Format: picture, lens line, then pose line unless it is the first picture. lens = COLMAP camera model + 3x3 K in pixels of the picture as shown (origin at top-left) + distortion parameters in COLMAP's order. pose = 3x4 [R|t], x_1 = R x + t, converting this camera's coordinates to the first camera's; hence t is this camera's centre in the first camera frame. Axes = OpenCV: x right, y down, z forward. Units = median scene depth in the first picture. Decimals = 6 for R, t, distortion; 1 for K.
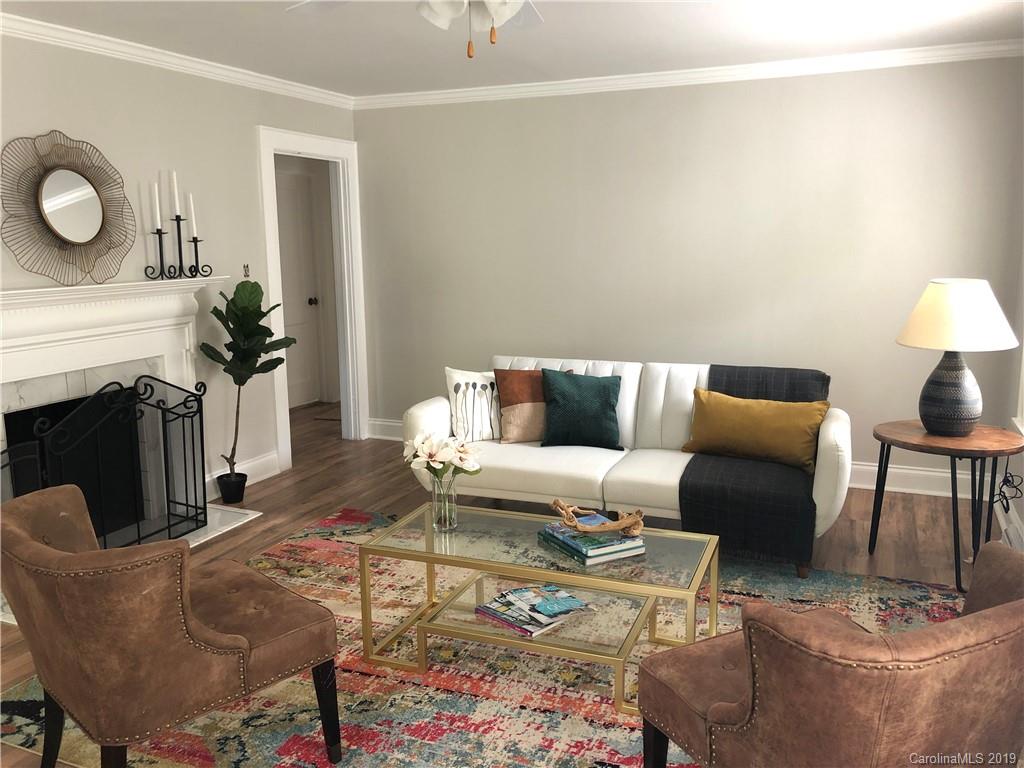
lens RADIAL K [[840.0, 0, 512.8], [0, 840.0, 374.2], [0, 0, 1]] dist [0.040121, -0.038358]
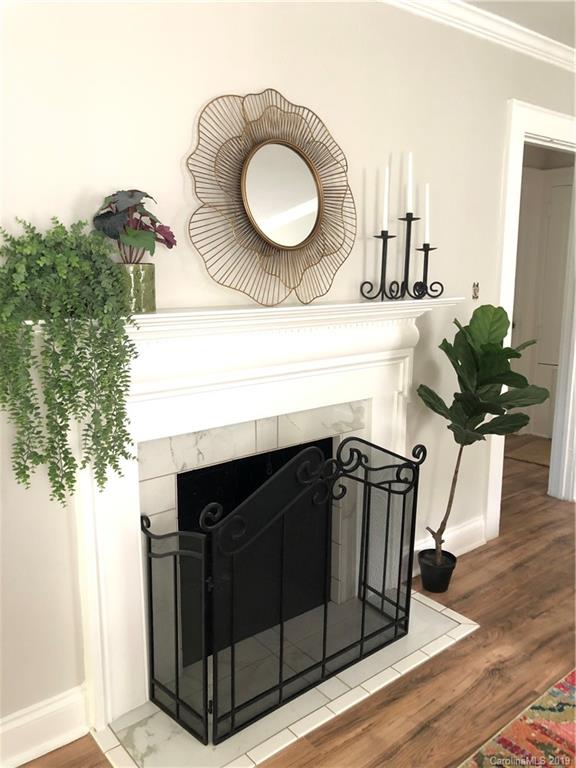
lens RADIAL K [[630.0, 0, 285.0], [0, 630.0, 386.8], [0, 0, 1]] dist [0.040121, -0.038358]
pose [[0.883500, 0.097027, -0.458272, -0.224544], [-0.085292, 0.995280, 0.046290, -0.053617], [0.460600, -0.001811, 0.887606, 0.460011]]
